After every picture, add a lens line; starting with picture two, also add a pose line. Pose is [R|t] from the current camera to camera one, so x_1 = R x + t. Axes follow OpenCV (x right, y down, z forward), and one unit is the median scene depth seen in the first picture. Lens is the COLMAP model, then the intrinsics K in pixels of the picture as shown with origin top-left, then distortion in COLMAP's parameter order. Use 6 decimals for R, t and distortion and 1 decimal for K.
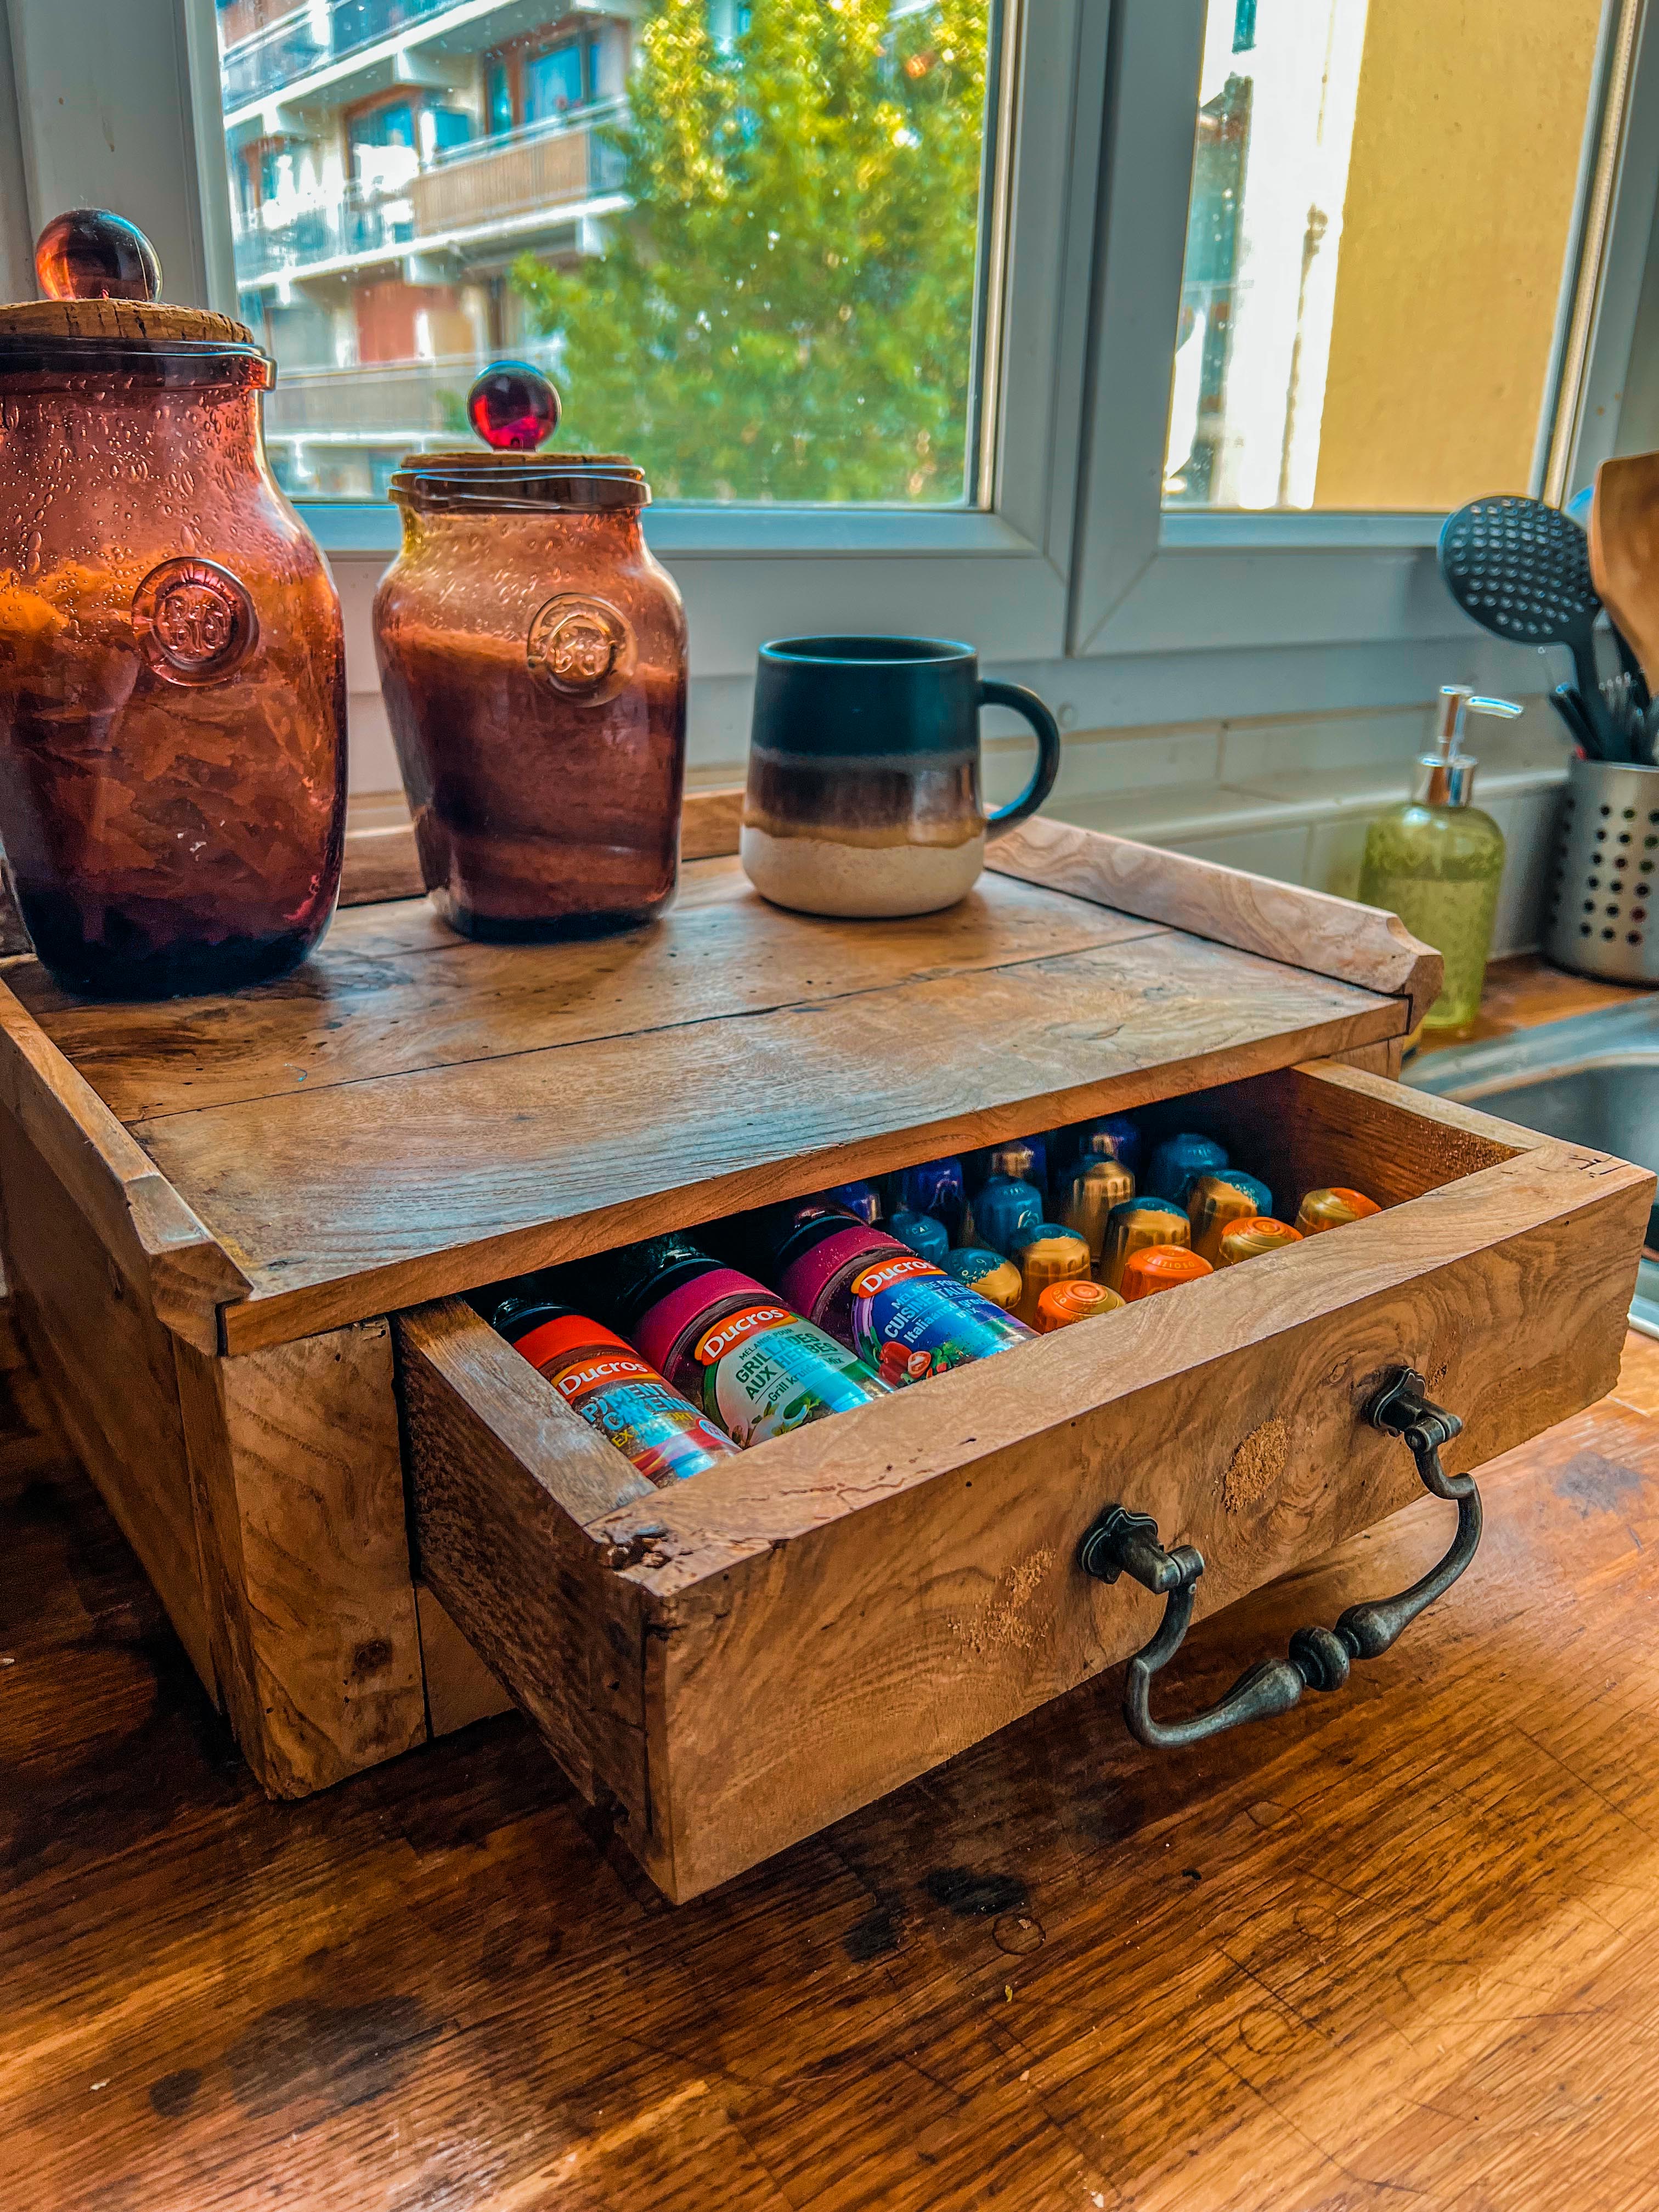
lens RADIAL K [[1711.2, 0, 829.2], [0, 1711.2, 1093.3], [0, 0, 1]] dist [0.028309, -0.040184]
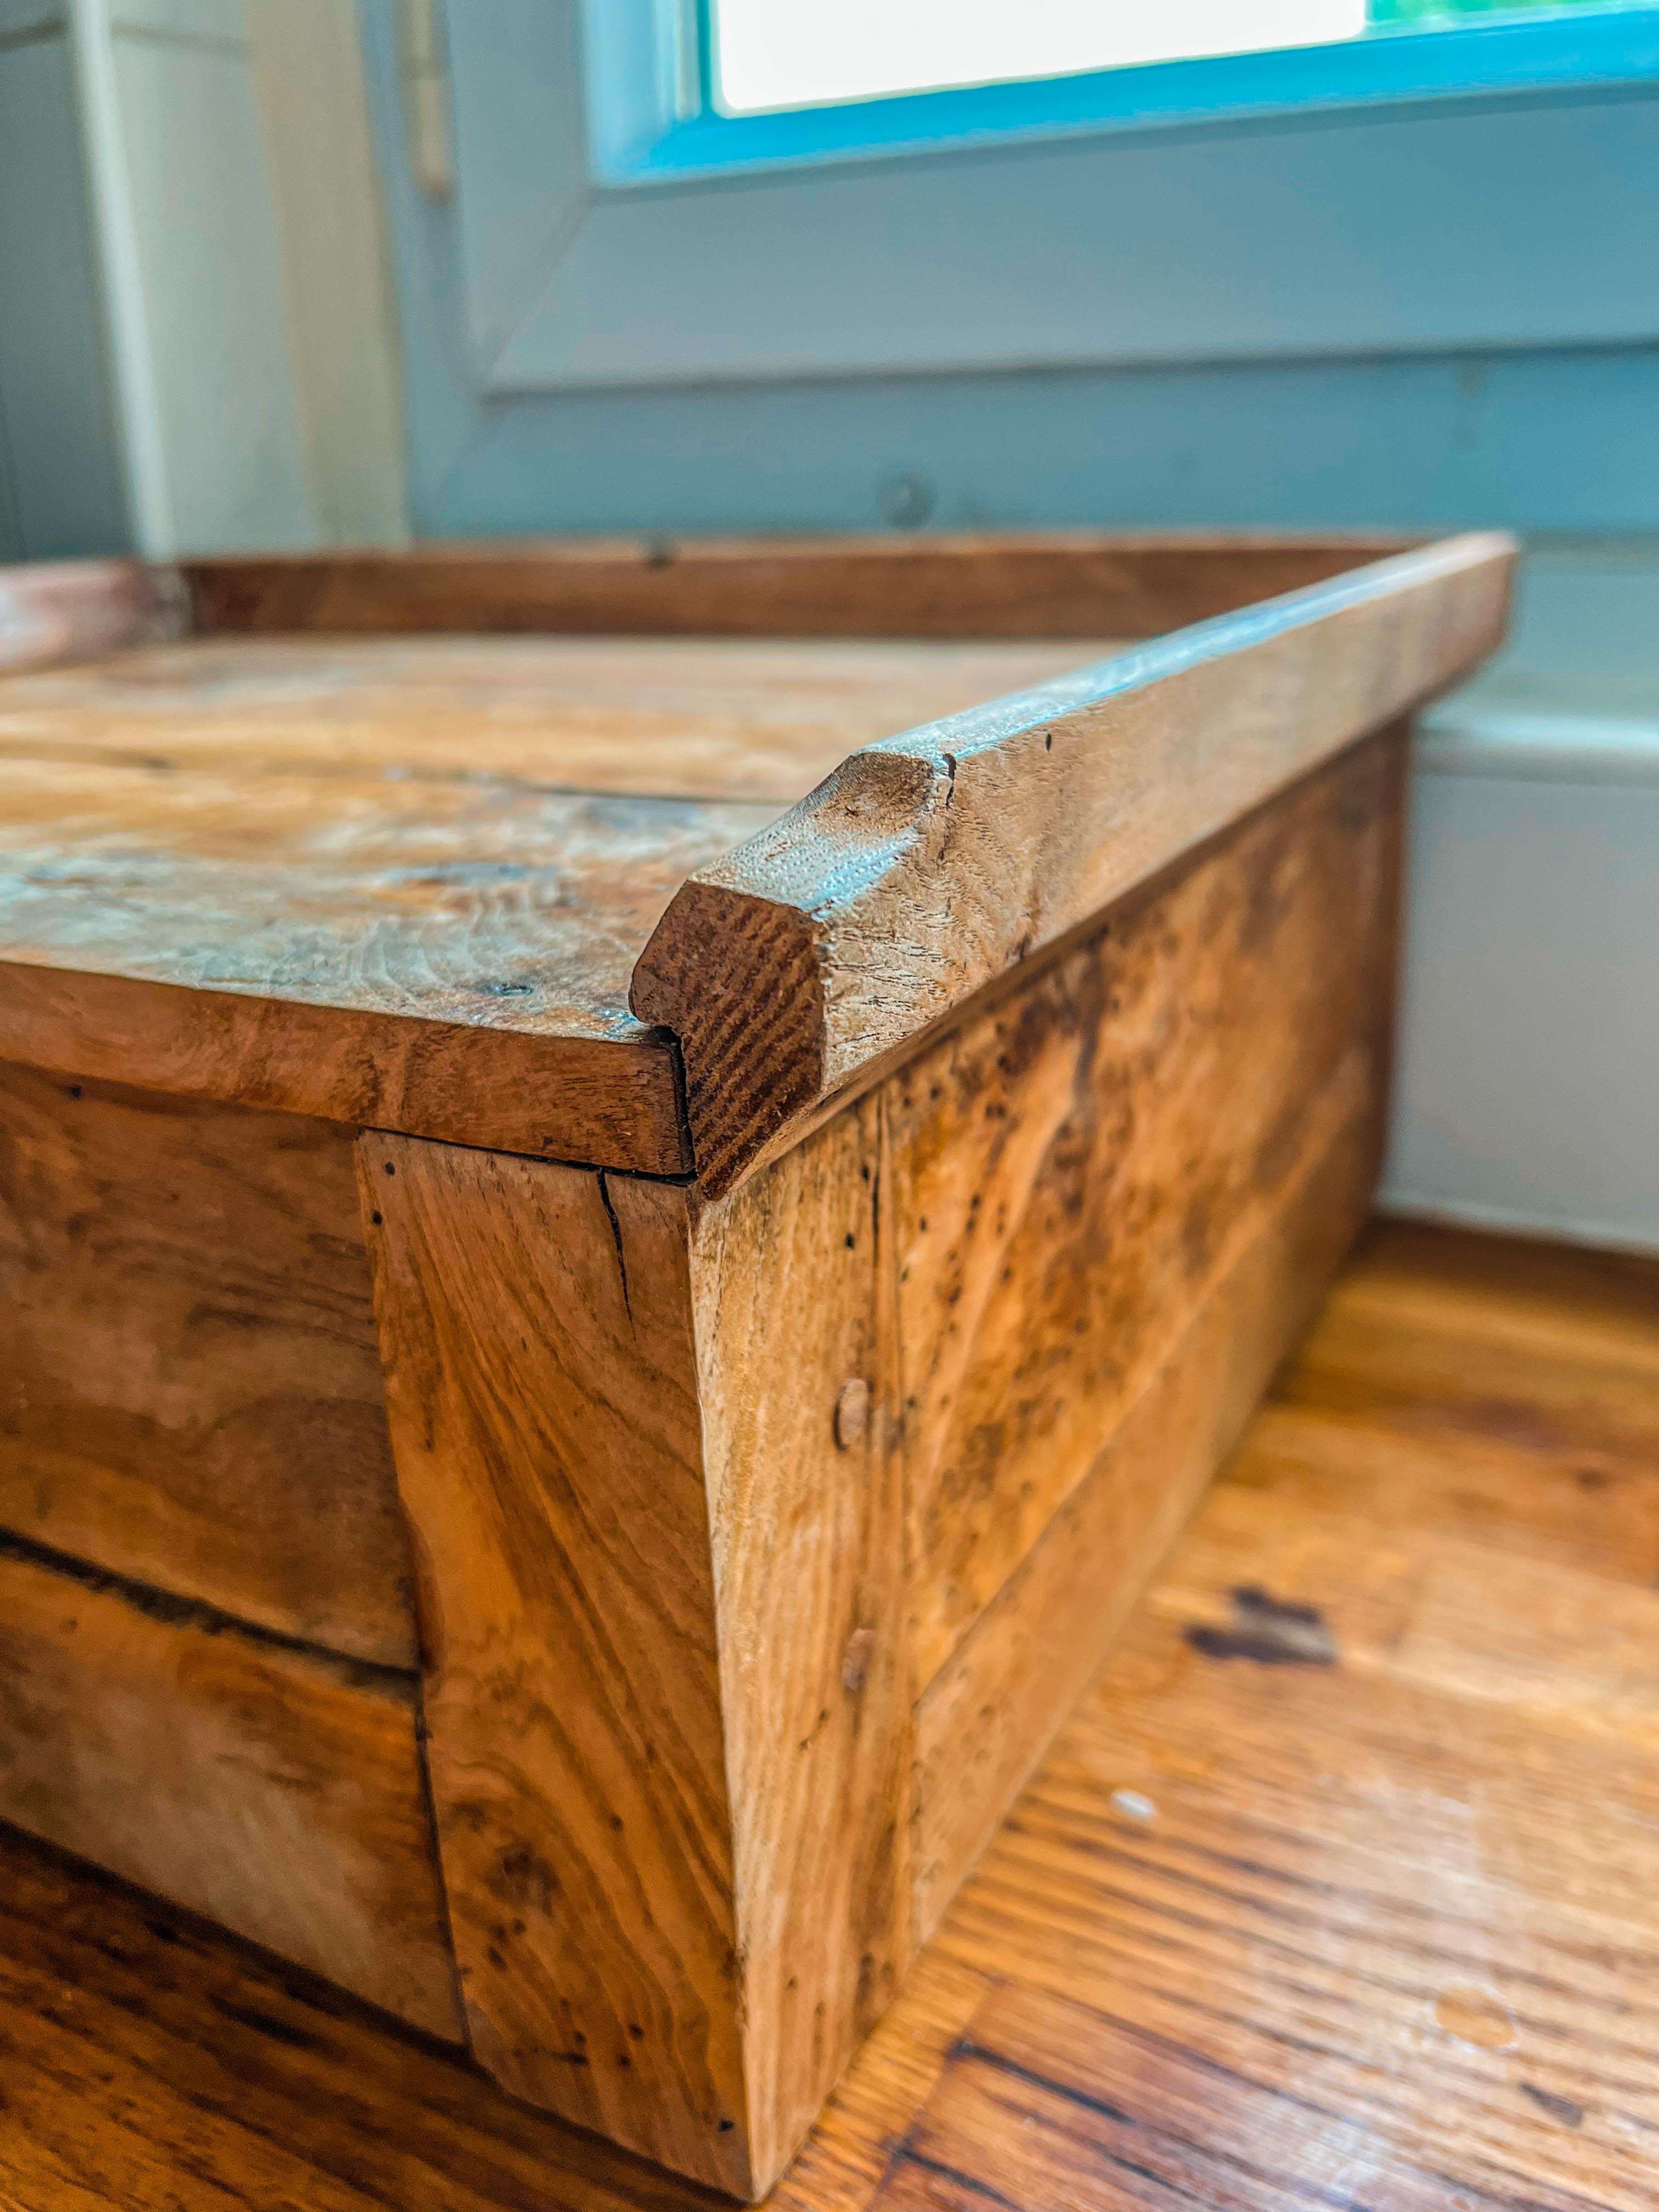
lens RADIAL K [[1763.6, 0, 812.0], [0, 1763.6, 1092.5], [0, 0, 1]] dist [0.007028, -0.051756]
pose [[0.439007, 0.273895, -0.855719, 0.826954], [-0.270357, 0.948533, 0.164902, -0.141291], [0.856843, 0.158957, 0.490462, 1.292439]]
